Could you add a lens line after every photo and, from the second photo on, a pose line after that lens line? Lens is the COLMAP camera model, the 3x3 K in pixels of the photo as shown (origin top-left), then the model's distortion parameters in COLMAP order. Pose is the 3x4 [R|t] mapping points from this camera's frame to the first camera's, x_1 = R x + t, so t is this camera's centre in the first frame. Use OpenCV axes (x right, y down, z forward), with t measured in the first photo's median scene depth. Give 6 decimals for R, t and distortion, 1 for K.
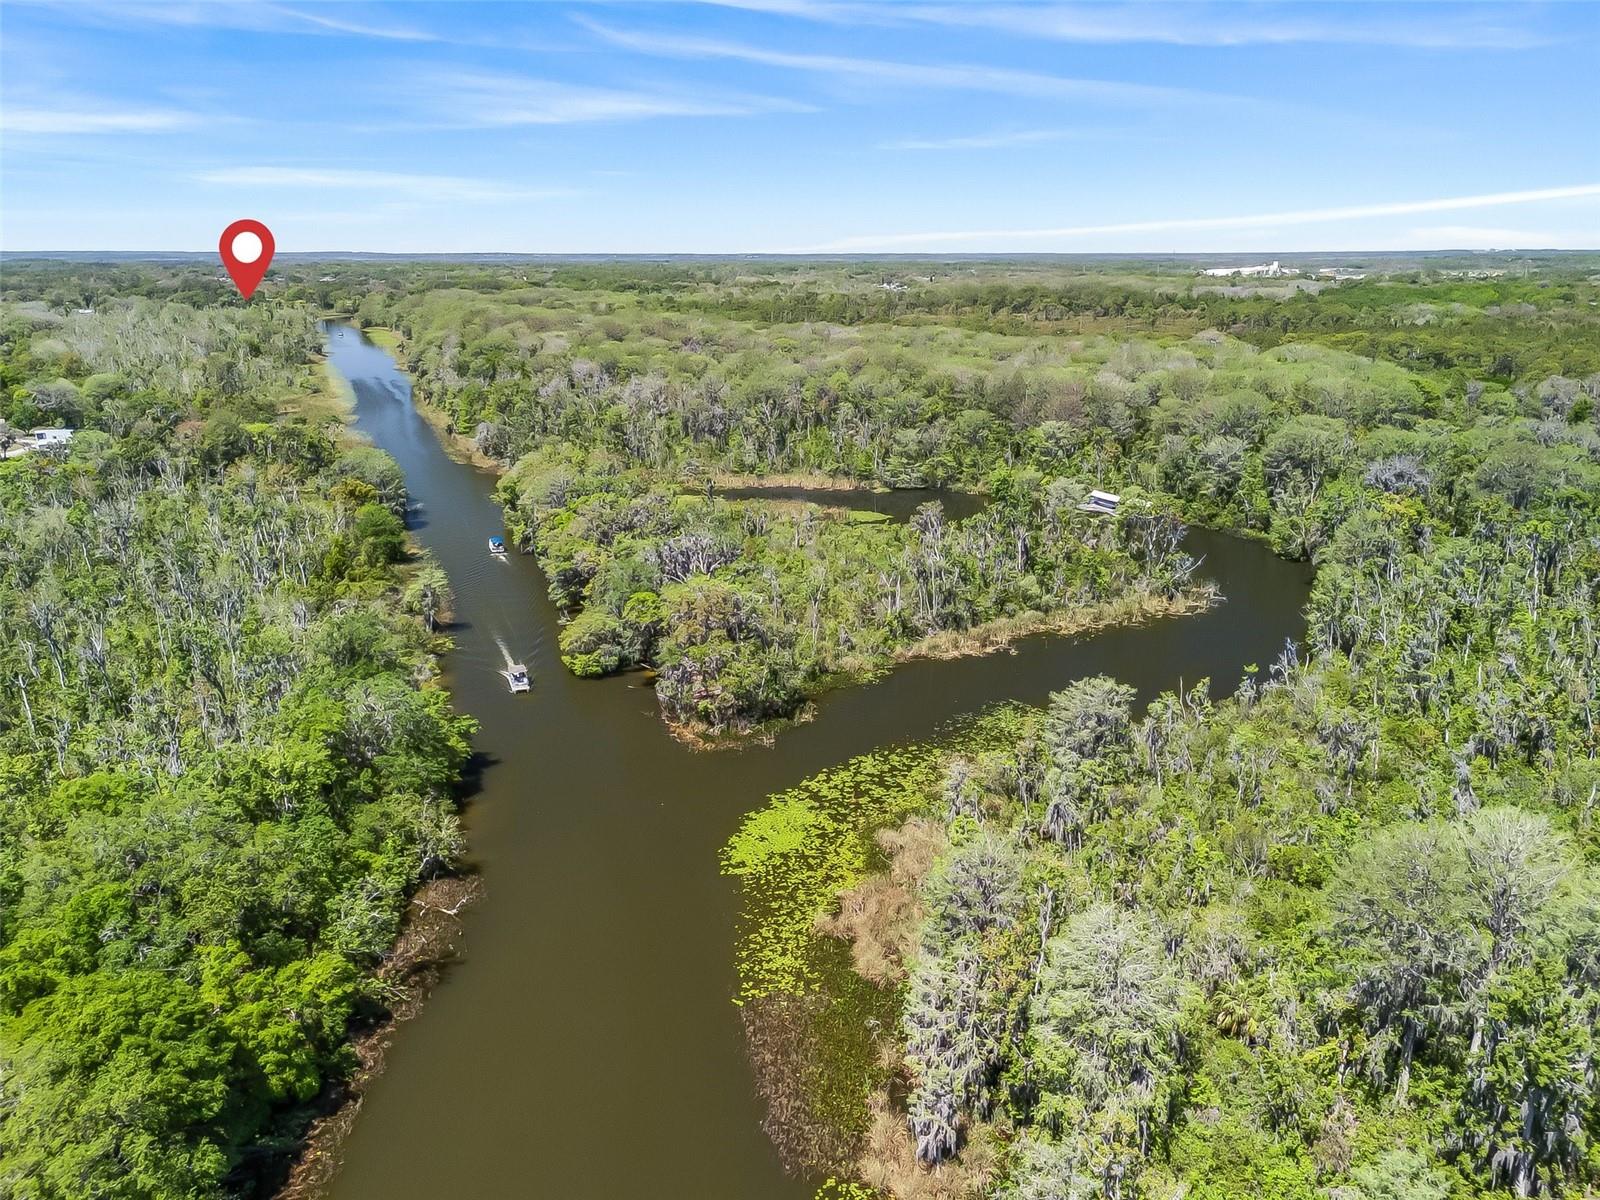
lens RADIAL K [[1177.7, 0, 800.0], [0, 1177.7, 600.0], [0, 0, 1]] dist [0.073858, -0.073819]
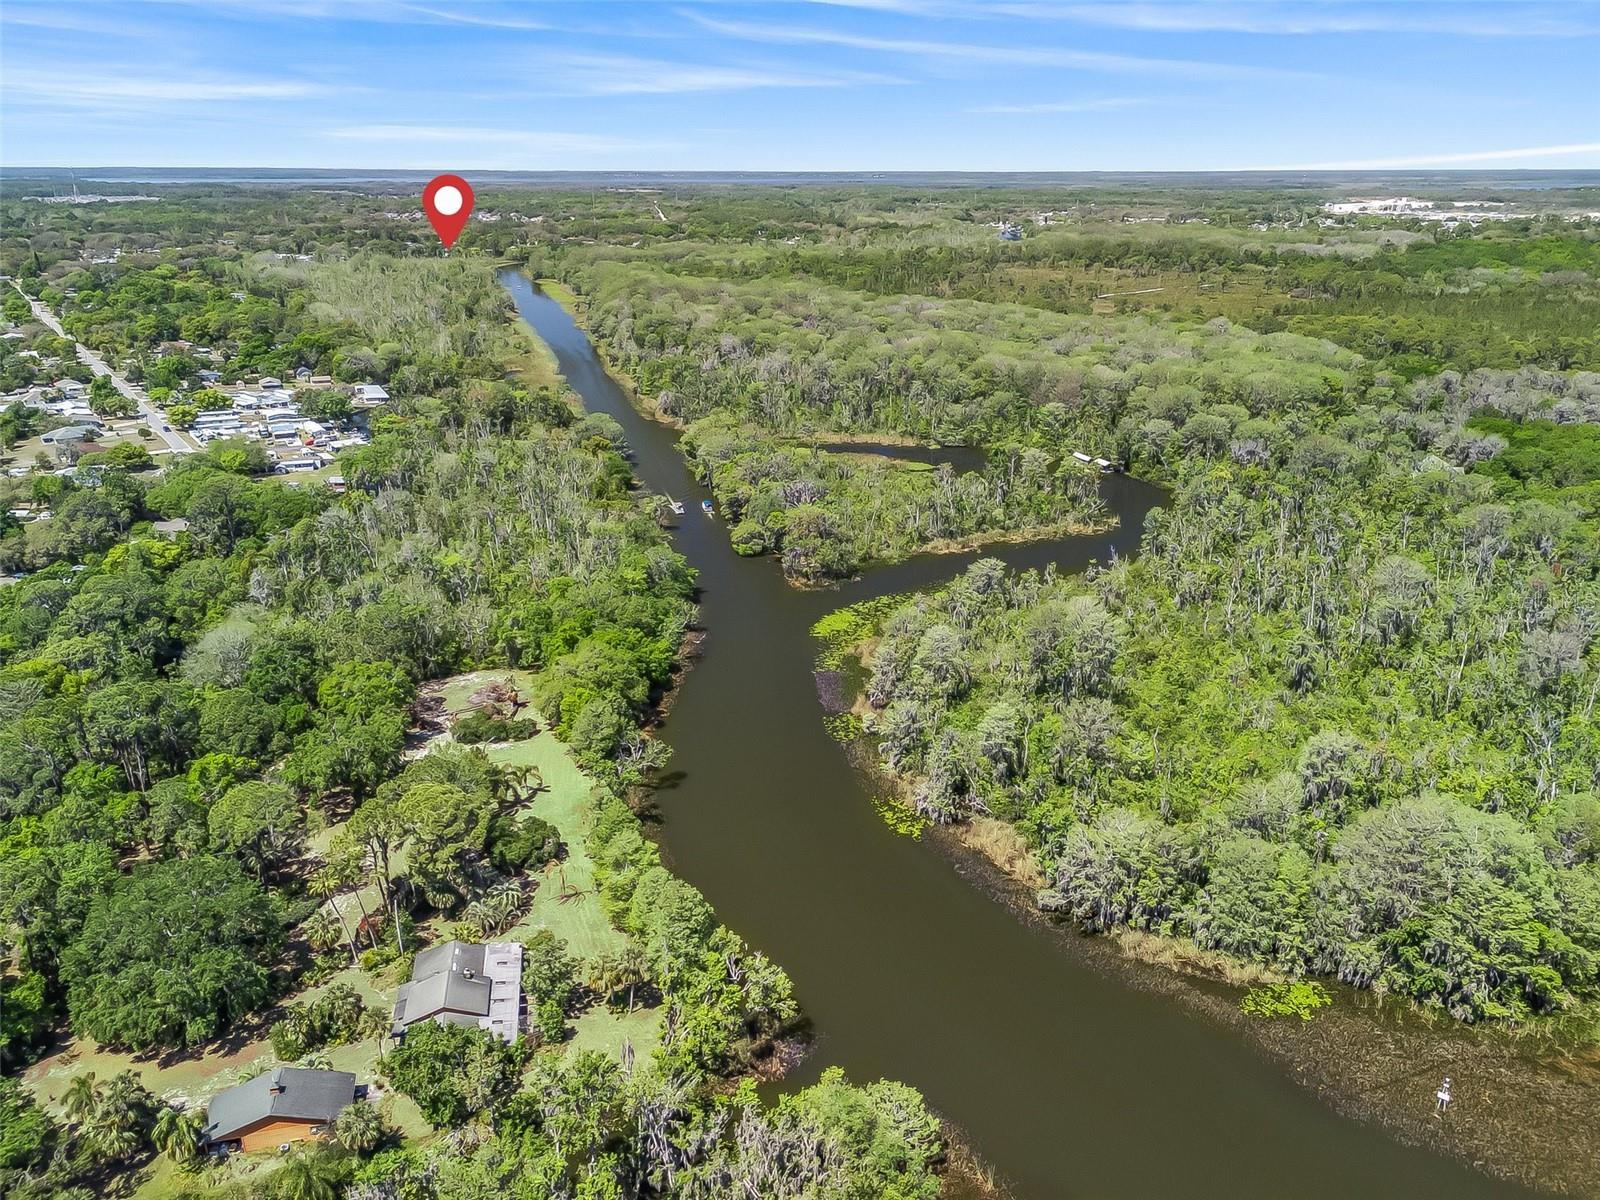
lens RADIAL K [[1177.7, 0, 800.0], [0, 1177.7, 600.0], [0, 0, 1]] dist [0.073858, -0.073819]
pose [[0.994778, 0.037122, -0.095070, 0.049145], [-0.030903, 0.997336, 0.066077, 0.004507], [0.097270, -0.062794, 0.993275, -0.481581]]
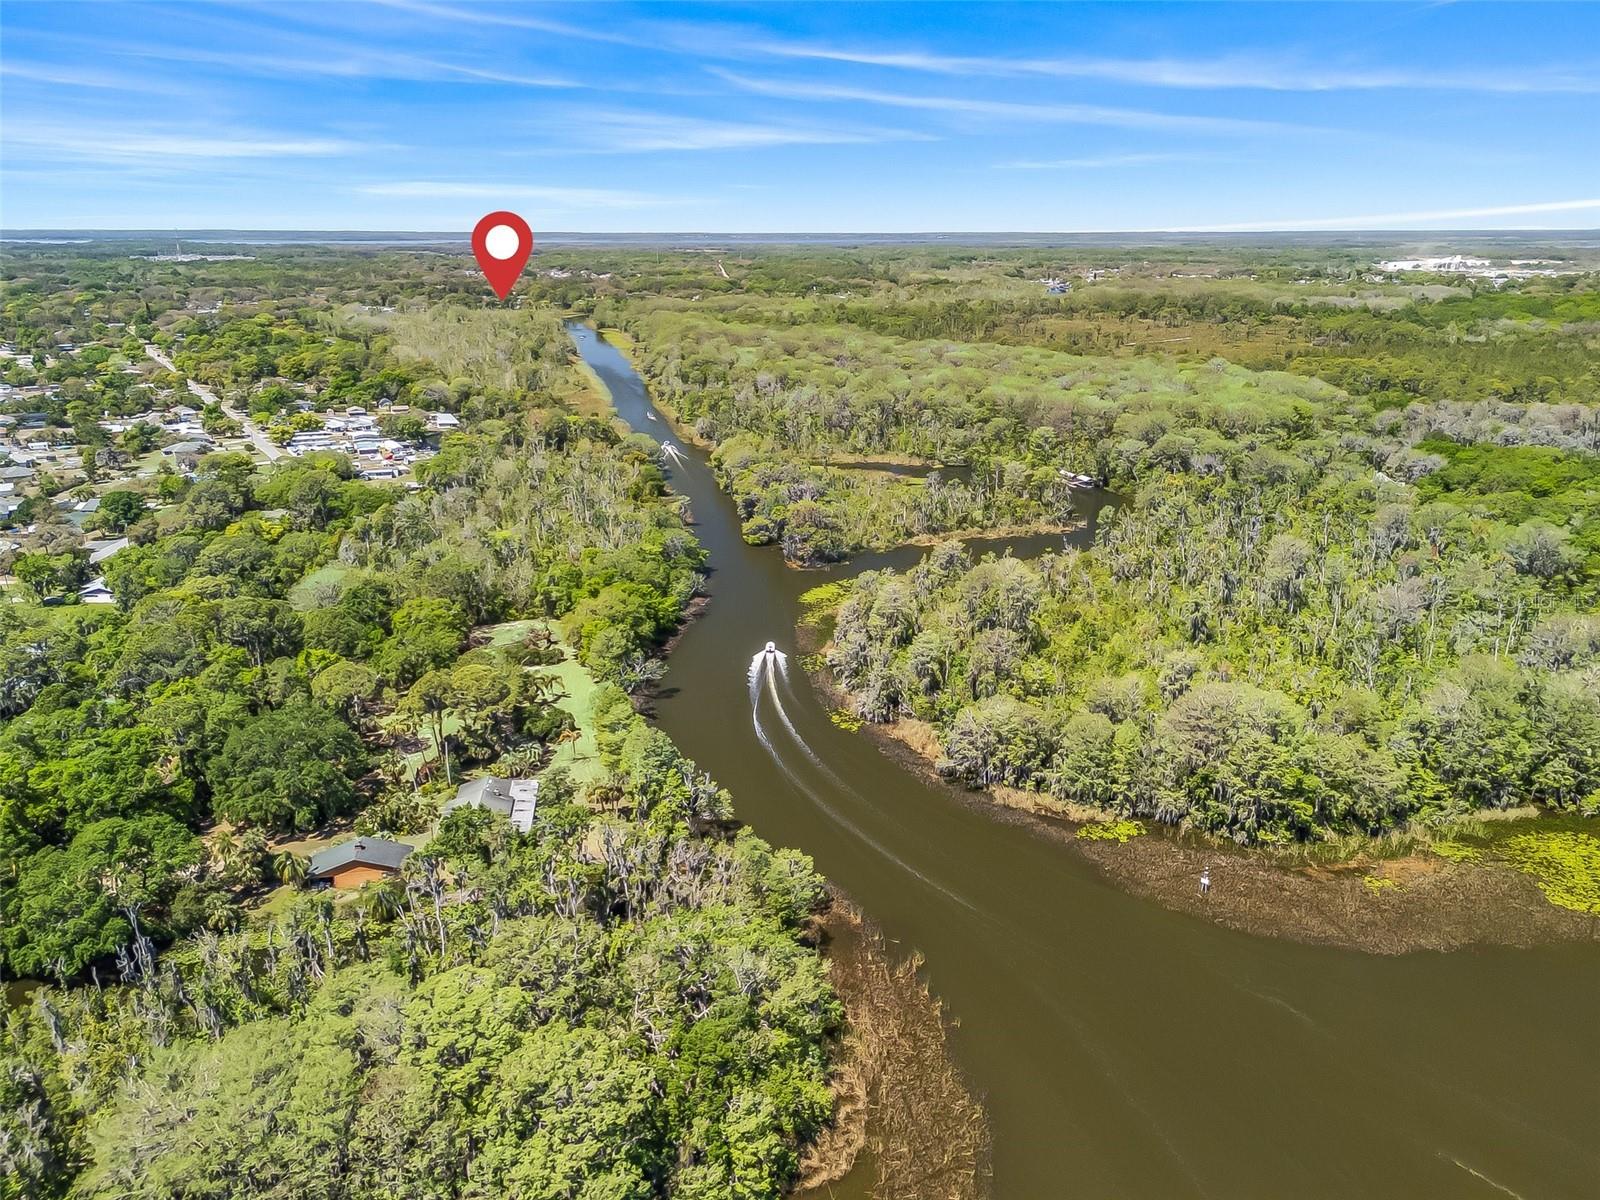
lens RADIAL K [[1177.7, 0, 800.0], [0, 1177.7, 600.0], [0, 0, 1]] dist [0.073858, -0.073819]
pose [[0.987822, 0.047304, -0.148223, 0.130331], [-0.044533, 0.998767, 0.021960, 0.063774], [0.149079, -0.015092, 0.988710, -0.641801]]
